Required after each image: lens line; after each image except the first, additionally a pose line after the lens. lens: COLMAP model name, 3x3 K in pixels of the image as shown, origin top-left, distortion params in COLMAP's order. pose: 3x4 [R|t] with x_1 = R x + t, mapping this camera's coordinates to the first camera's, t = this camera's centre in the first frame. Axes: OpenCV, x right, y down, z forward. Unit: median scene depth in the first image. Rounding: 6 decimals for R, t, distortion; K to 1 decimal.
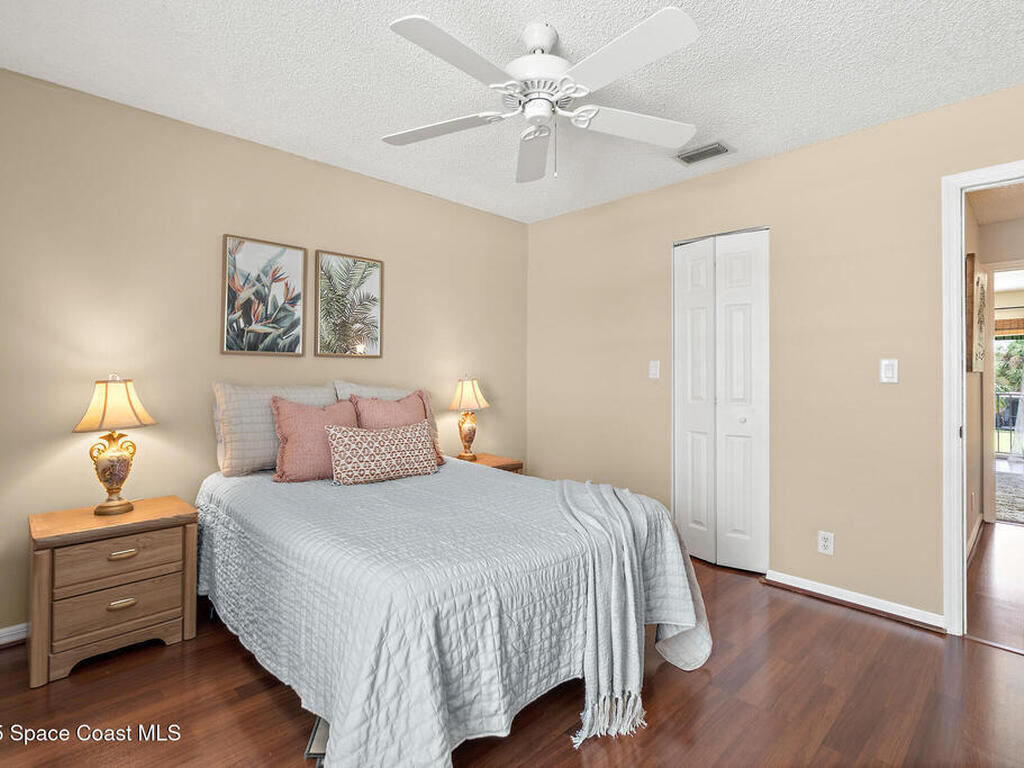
lens RADIAL K [[504.9, 0, 512.1], [0, 504.9, 375.3], [0, 0, 1]] dist [-0.000130, -0.000033]
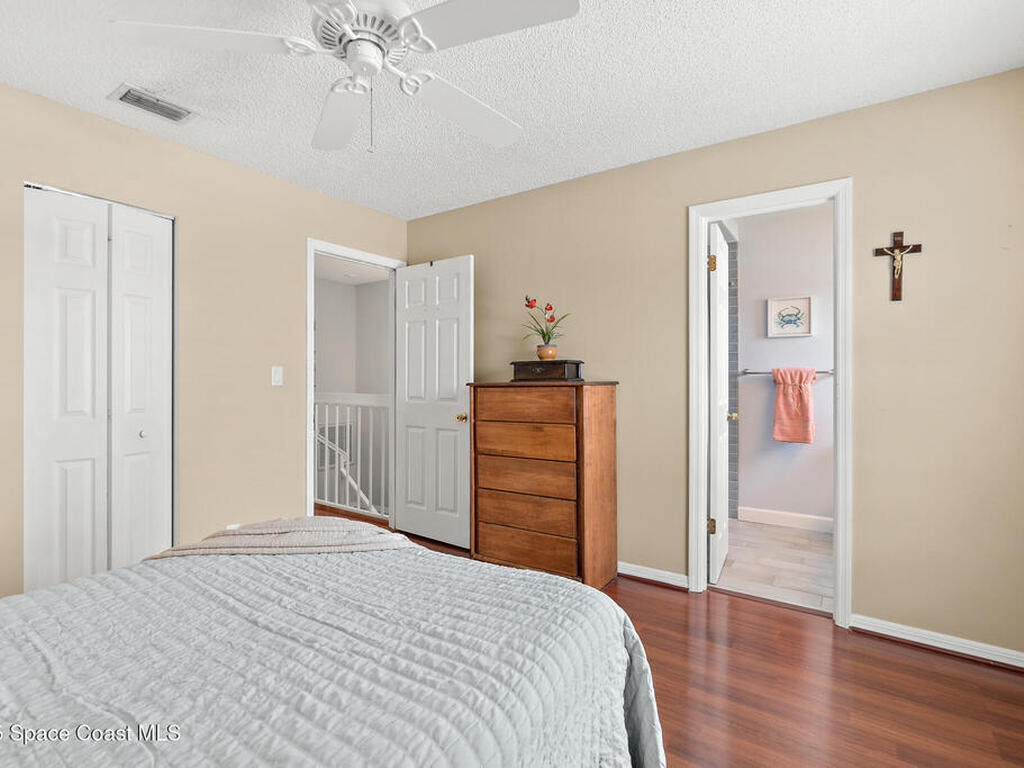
lens RADIAL K [[504.9, 0, 512.1], [0, 504.9, 375.3], [0, 0, 1]] dist [-0.000130, -0.000033]
pose [[-0.193840, -0.001621, 0.981032, -0.537088], [-0.002646, 0.999996, 0.001130, -0.012491], [-0.981030, -0.002376, -0.193843, 0.612809]]
